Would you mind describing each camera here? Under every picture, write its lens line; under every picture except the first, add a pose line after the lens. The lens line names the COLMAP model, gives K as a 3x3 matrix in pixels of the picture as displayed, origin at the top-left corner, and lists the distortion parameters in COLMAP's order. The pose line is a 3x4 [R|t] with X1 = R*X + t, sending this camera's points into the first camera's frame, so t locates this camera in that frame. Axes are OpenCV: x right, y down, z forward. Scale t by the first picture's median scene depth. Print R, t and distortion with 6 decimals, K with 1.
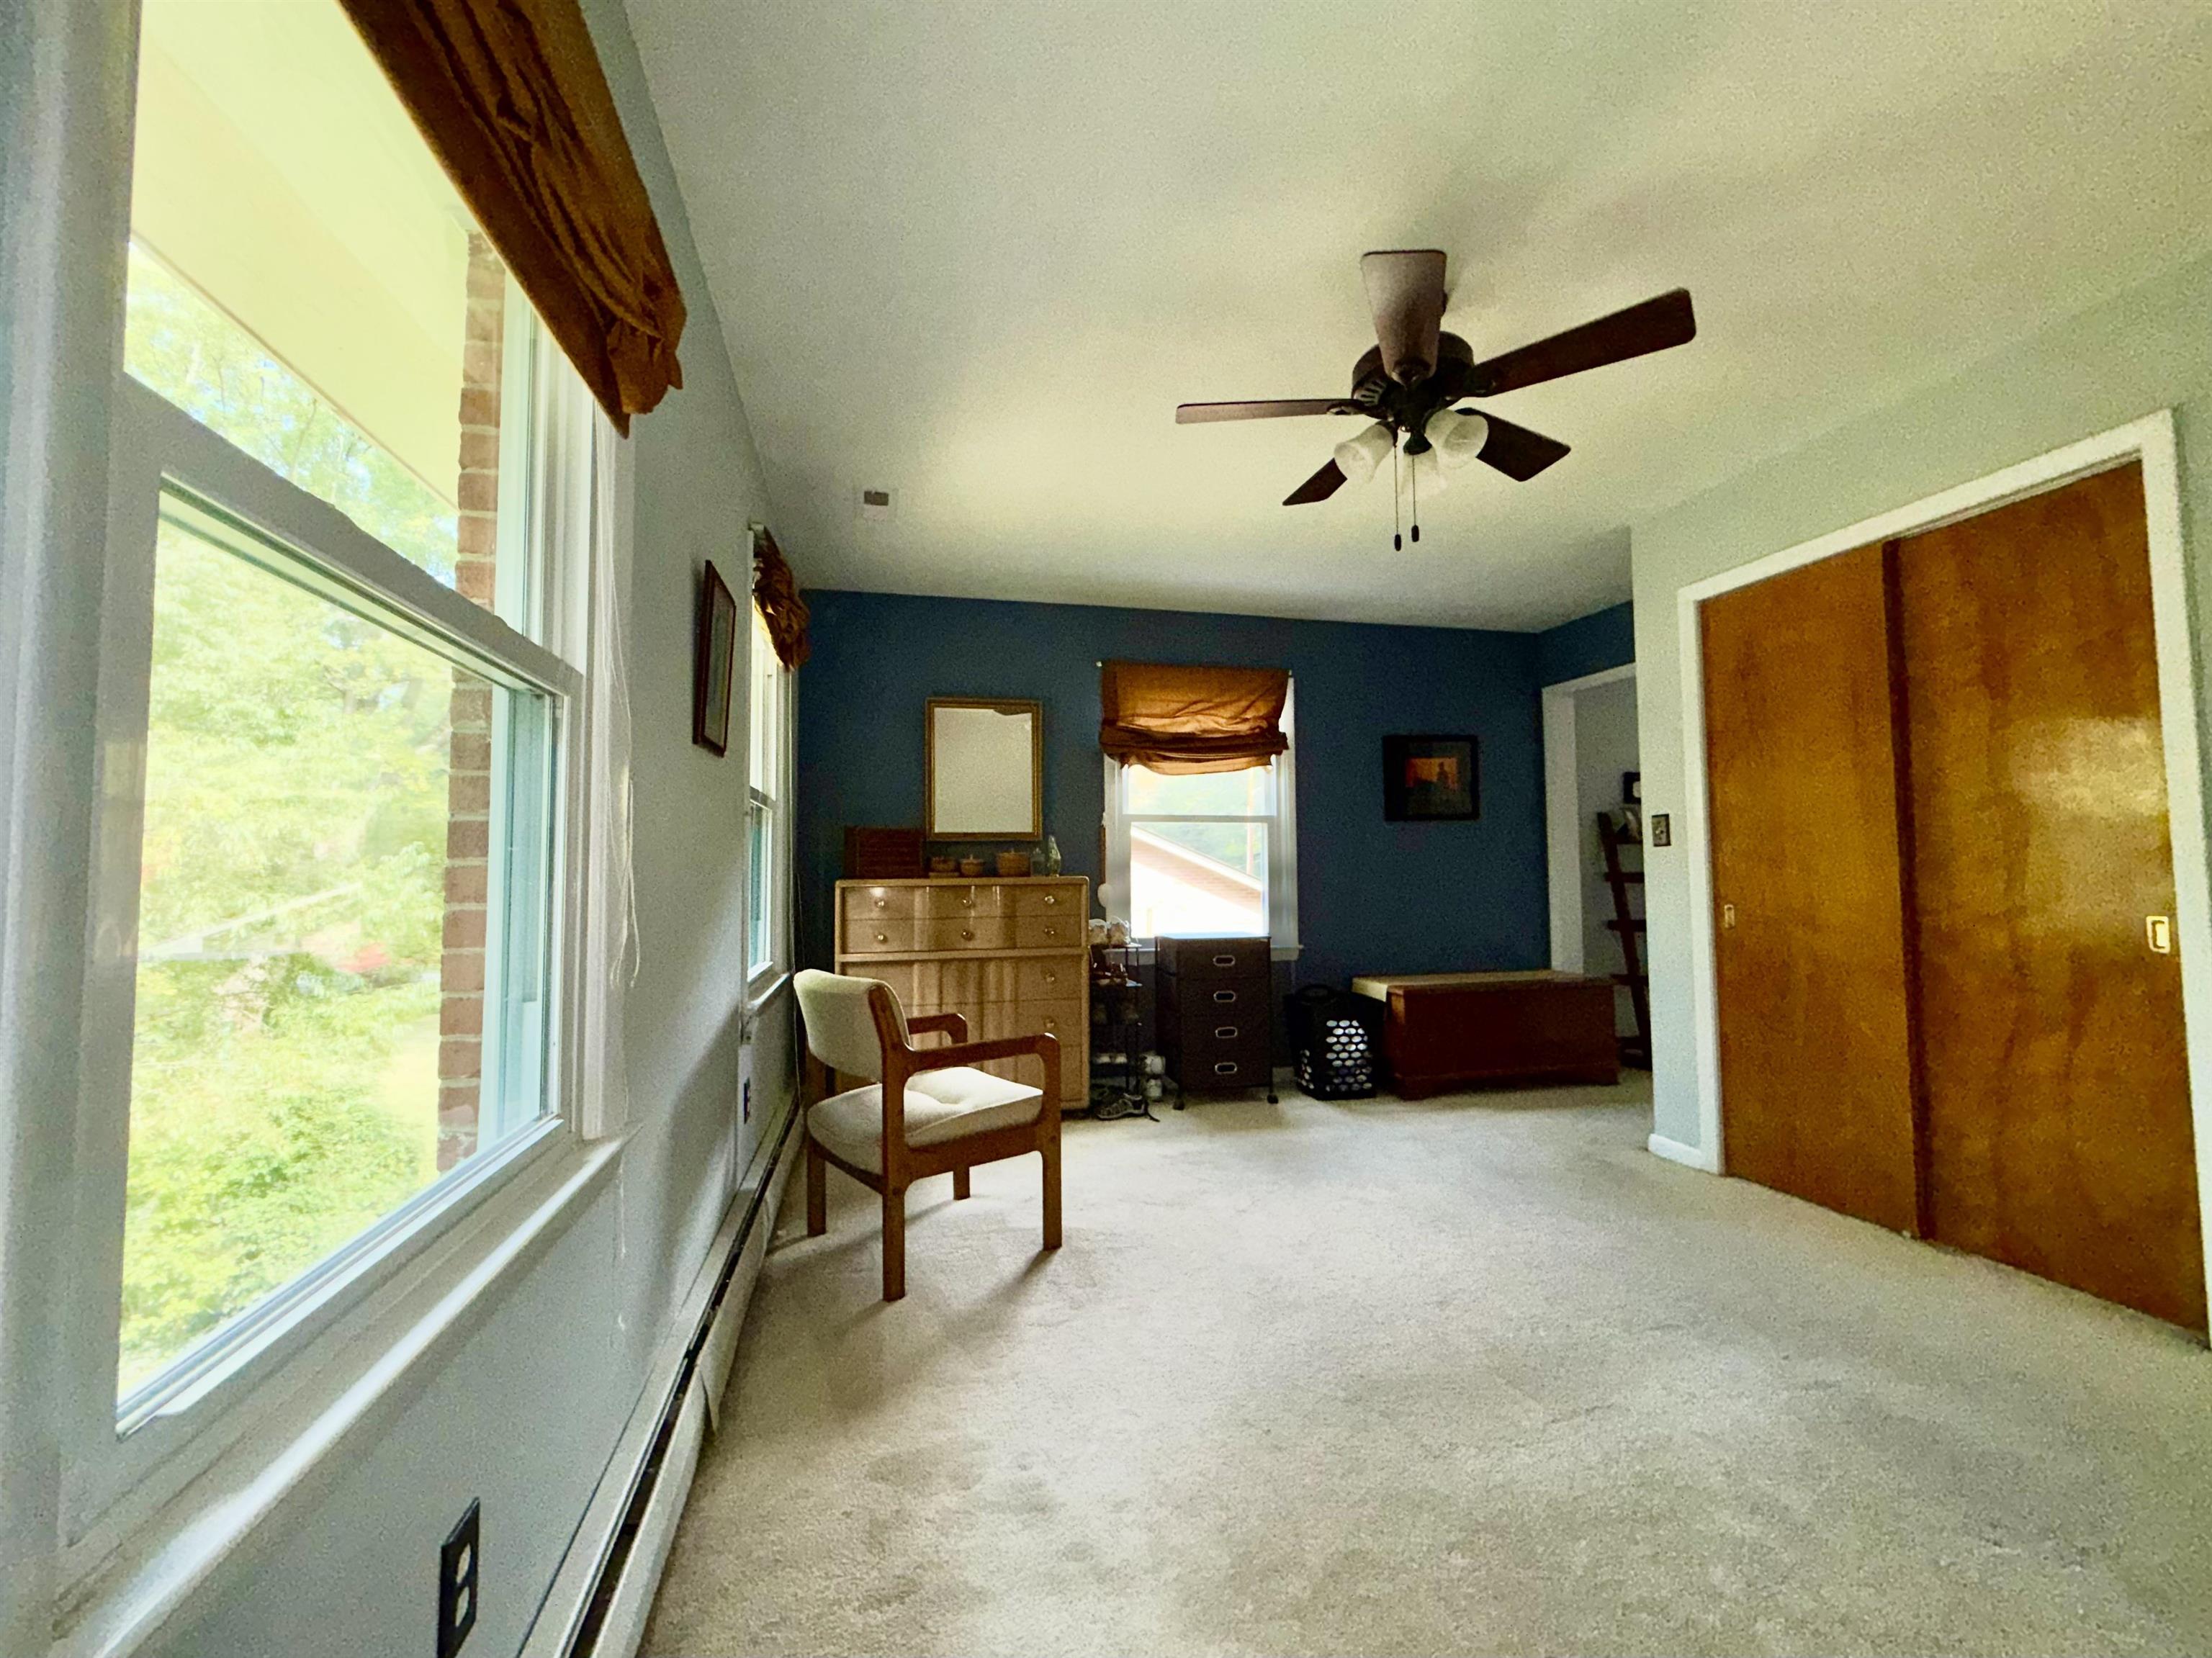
lens RADIAL K [[889.2, 0, 1098.2], [0, 889.2, 830.0], [0, 0, 1]] dist [0.000625, -0.000335]
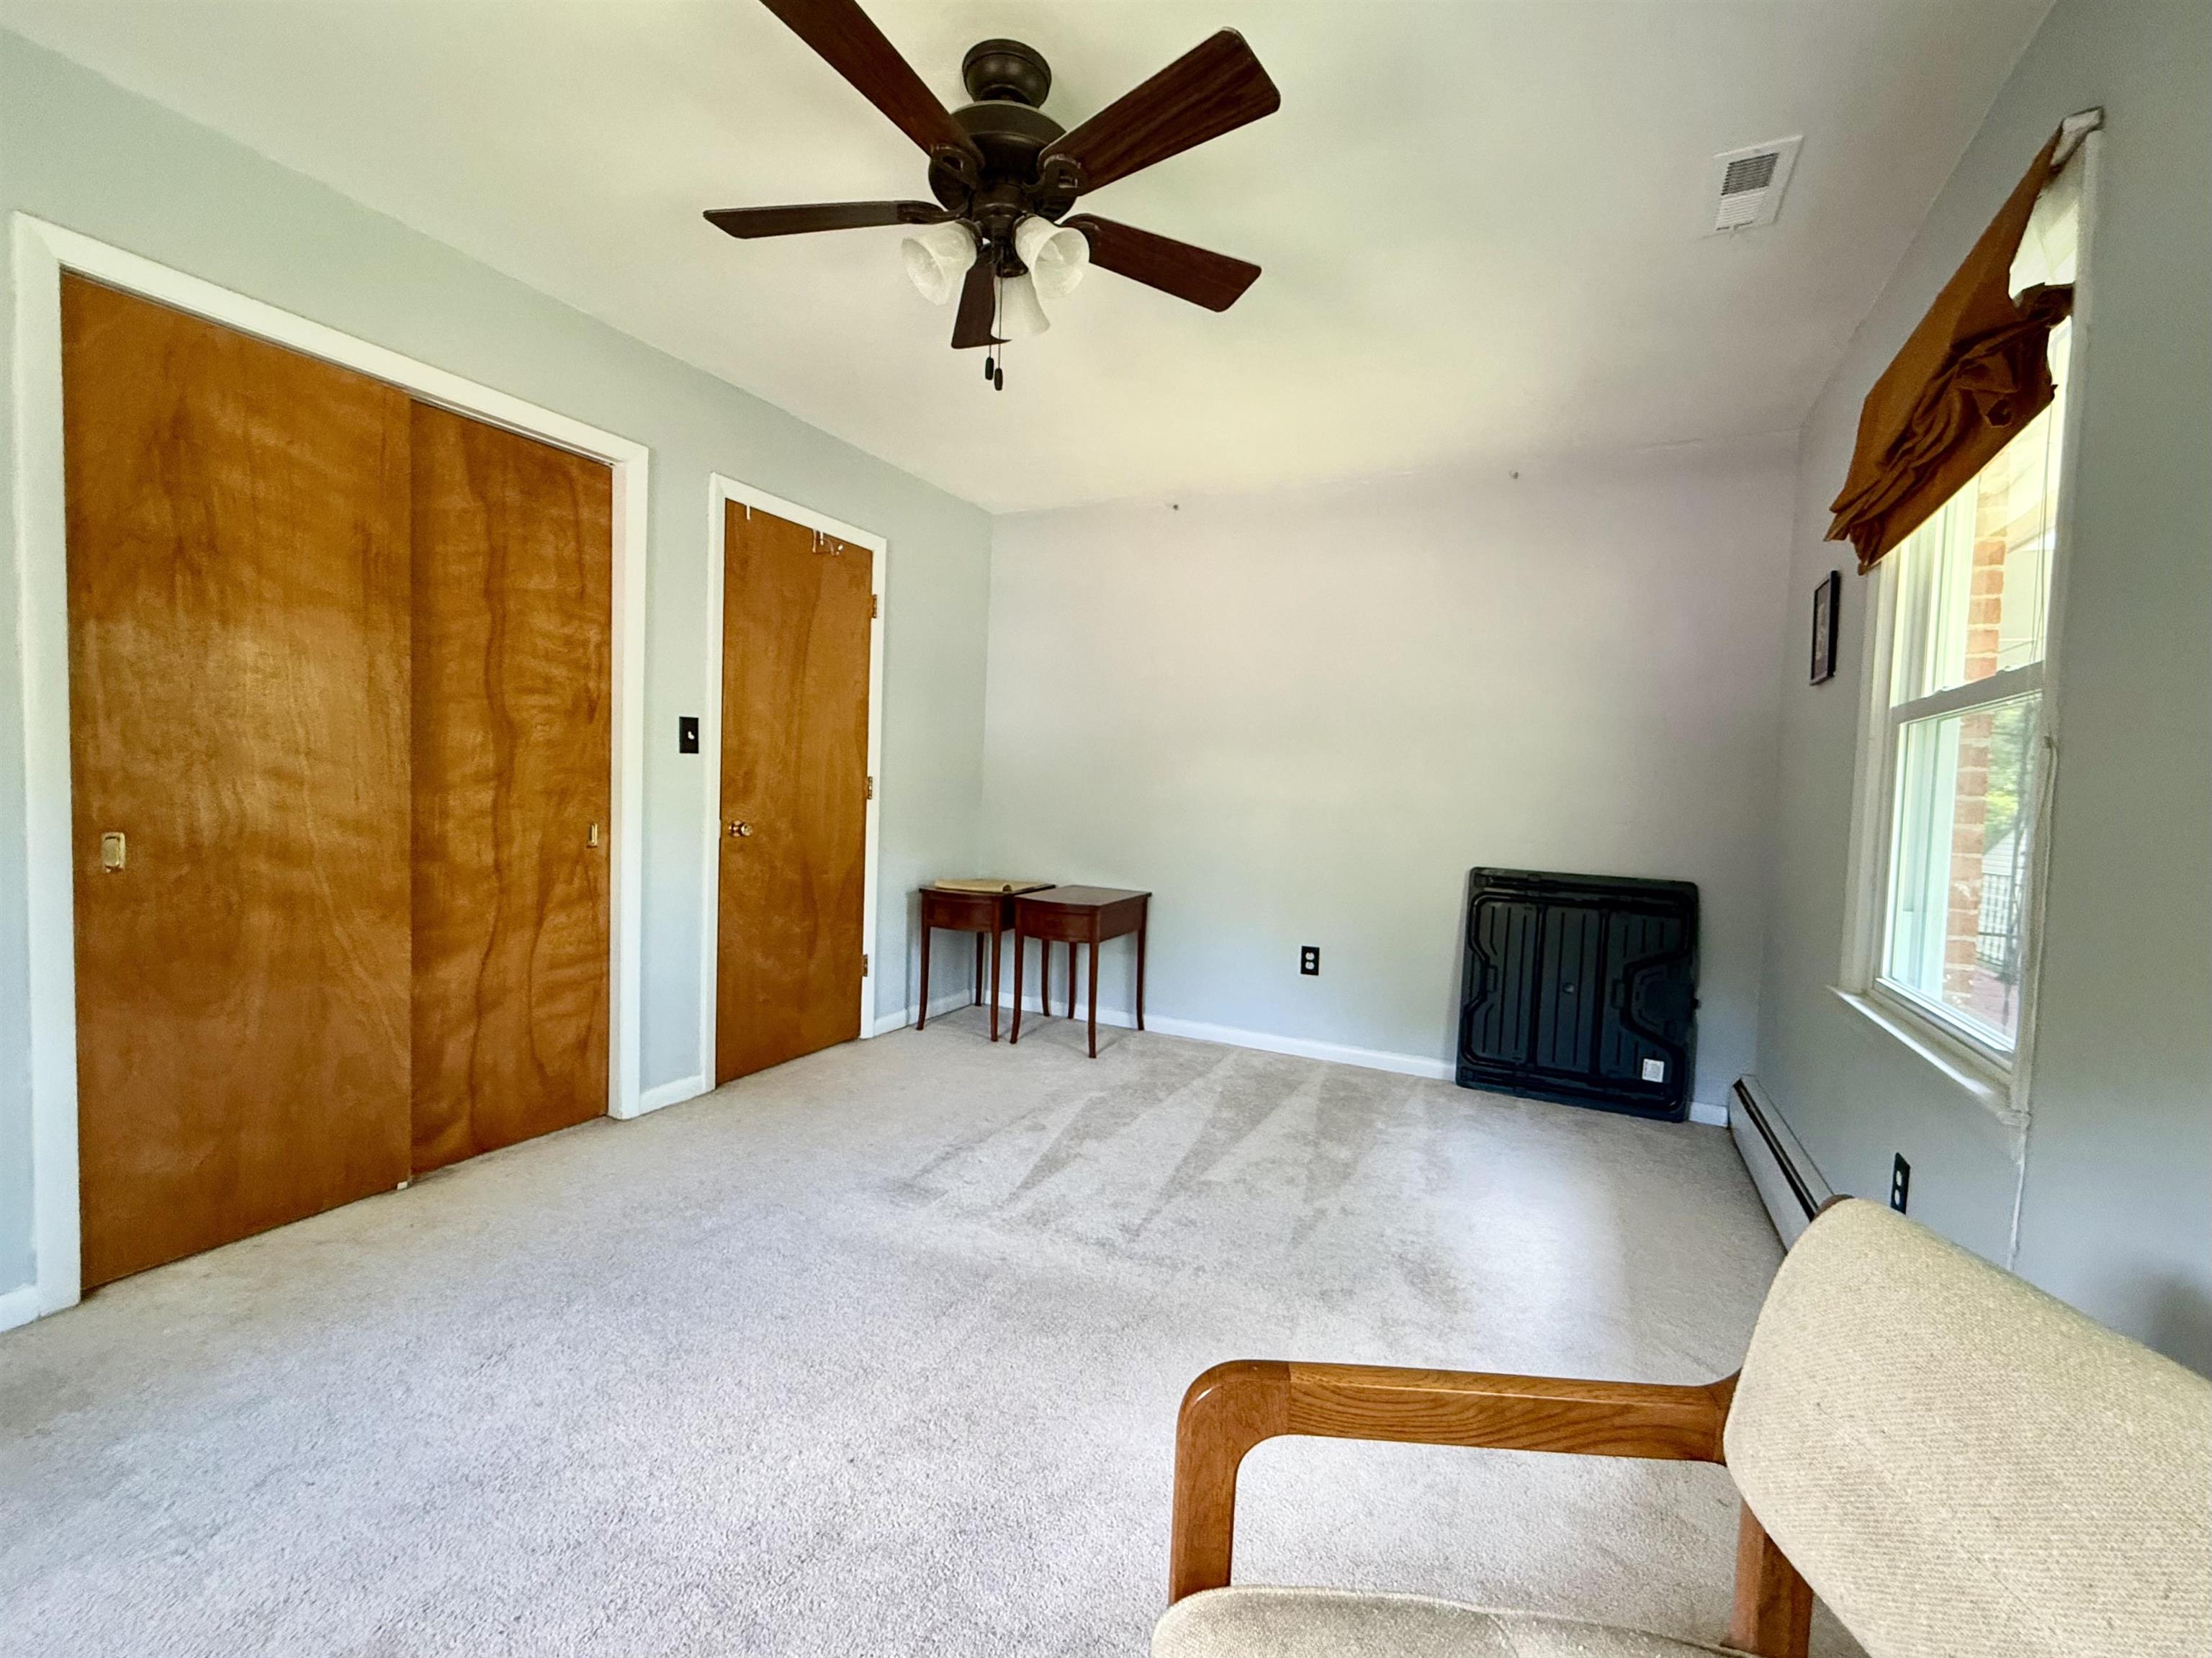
lens RADIAL K [[889.2, 0, 1098.2], [0, 889.2, 830.0], [0, 0, 1]] dist [0.000625, -0.000335]
pose [[-0.747604, -0.055125, 0.661853, -0.187469], [-0.062344, 0.997974, 0.012698, 0.038372], [-0.661212, -0.031770, -0.749526, 1.178235]]
